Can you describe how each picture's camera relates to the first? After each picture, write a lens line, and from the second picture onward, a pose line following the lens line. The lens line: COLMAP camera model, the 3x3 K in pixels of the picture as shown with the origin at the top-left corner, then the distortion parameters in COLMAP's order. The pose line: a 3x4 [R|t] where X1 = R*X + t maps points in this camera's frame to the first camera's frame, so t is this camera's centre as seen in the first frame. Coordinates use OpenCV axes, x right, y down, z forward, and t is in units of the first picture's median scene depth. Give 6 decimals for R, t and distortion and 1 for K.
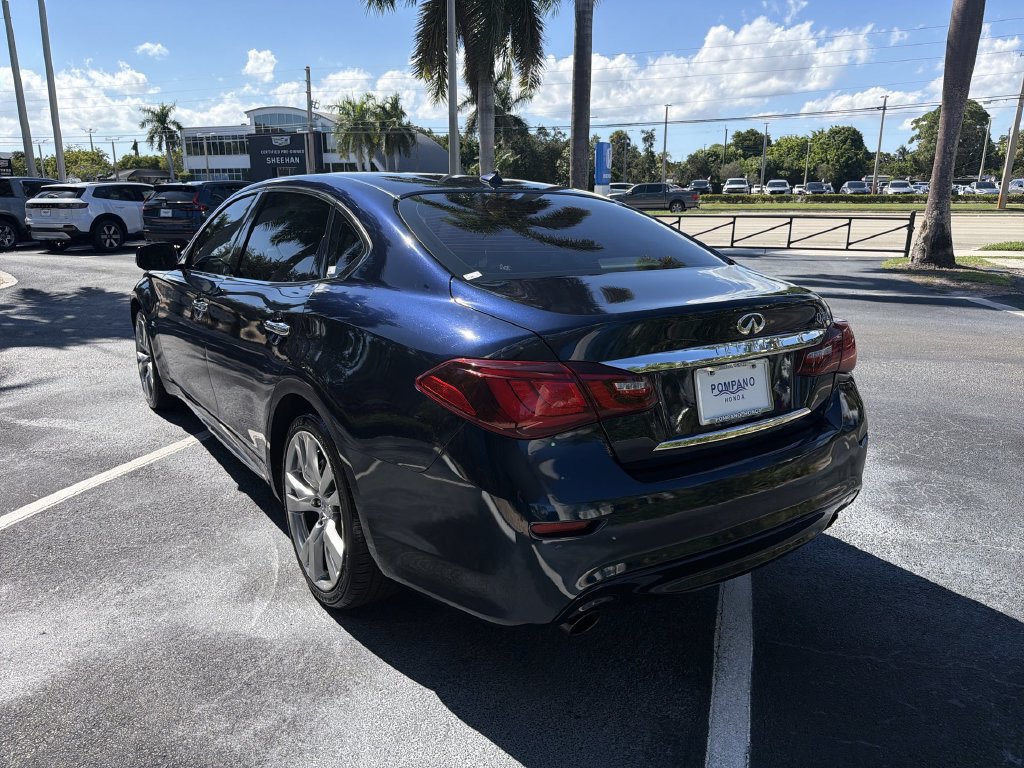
lens RADIAL K [[726.7, 0, 511.8], [0, 726.7, 387.8], [0, 0, 1]] dist [0.054470, -0.078356]
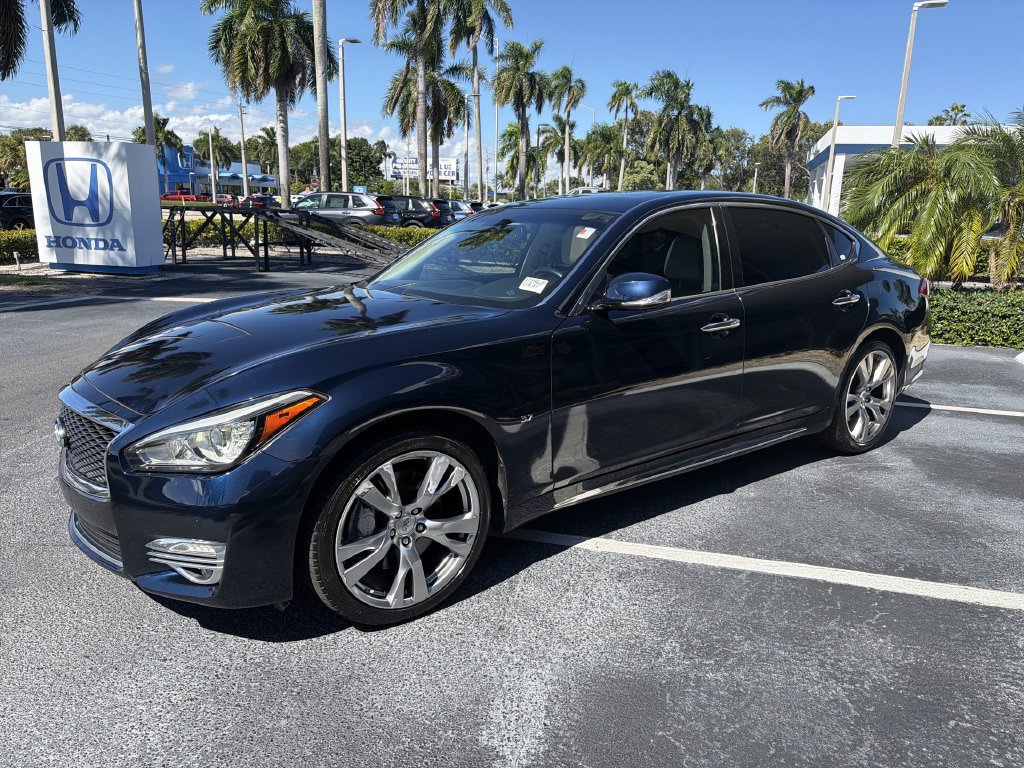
lens RADIAL K [[728.1, 0, 517.3], [0, 728.1, 381.9], [0, 0, 1]] dist [0.058036, -0.080101]
pose [[-0.044911, -0.228255, 0.972565, -0.126292], [0.236252, 0.943505, 0.232344, -0.030303], [-0.970653, 0.240206, 0.011552, 0.118651]]
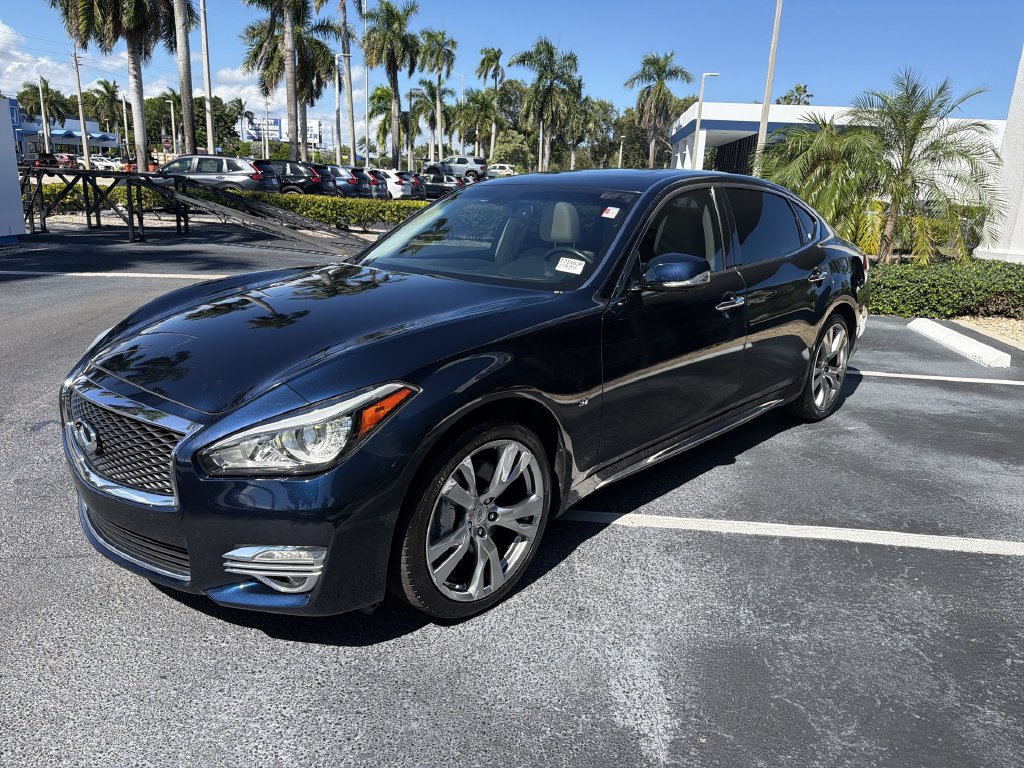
lens RADIAL K [[728.1, 0, 517.3], [0, 728.1, 381.9], [0, 0, 1]] dist [0.058036, -0.080101]
pose [[-0.217806, -0.263782, 0.939670, -0.123238], [0.213467, 0.926598, 0.309592, -0.035681], [-0.952362, 0.268019, -0.145510, 0.136032]]
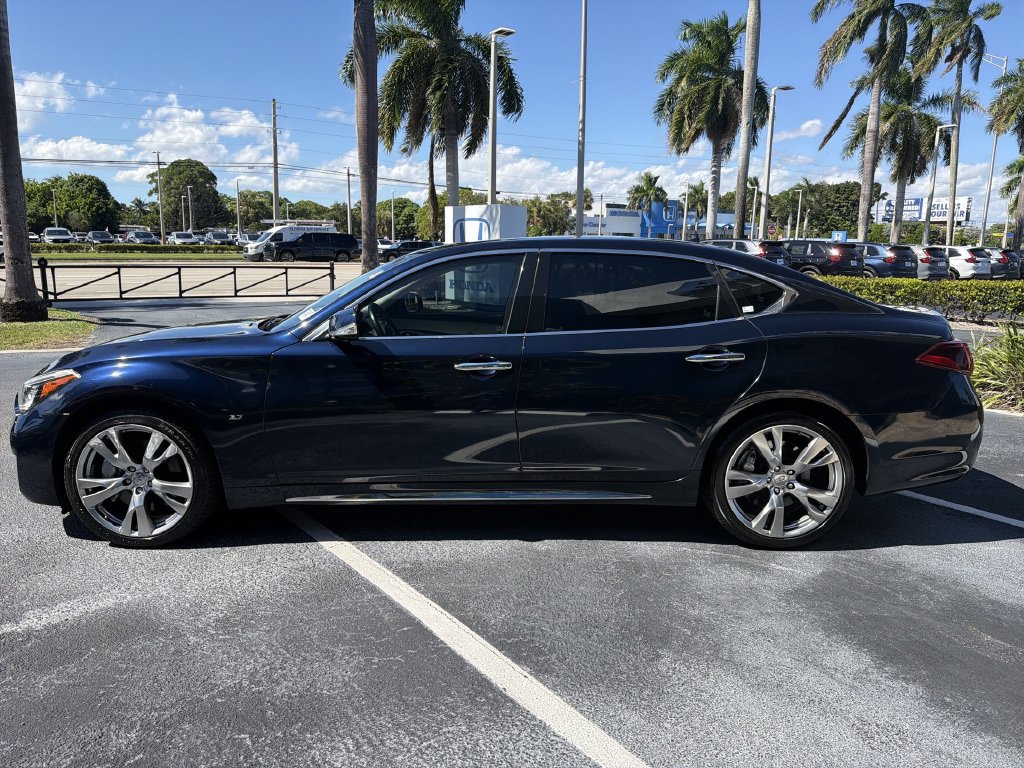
lens RADIAL K [[724.8, 0, 507.8], [0, 724.8, 388.9], [0, 0, 1]] dist [0.050655, -0.070118]
pose [[0.569078, -0.147471, 0.808951, -0.110918], [0.197306, 0.979535, 0.039769, -0.010721], [-0.798261, 0.136979, 0.586529, 0.039587]]
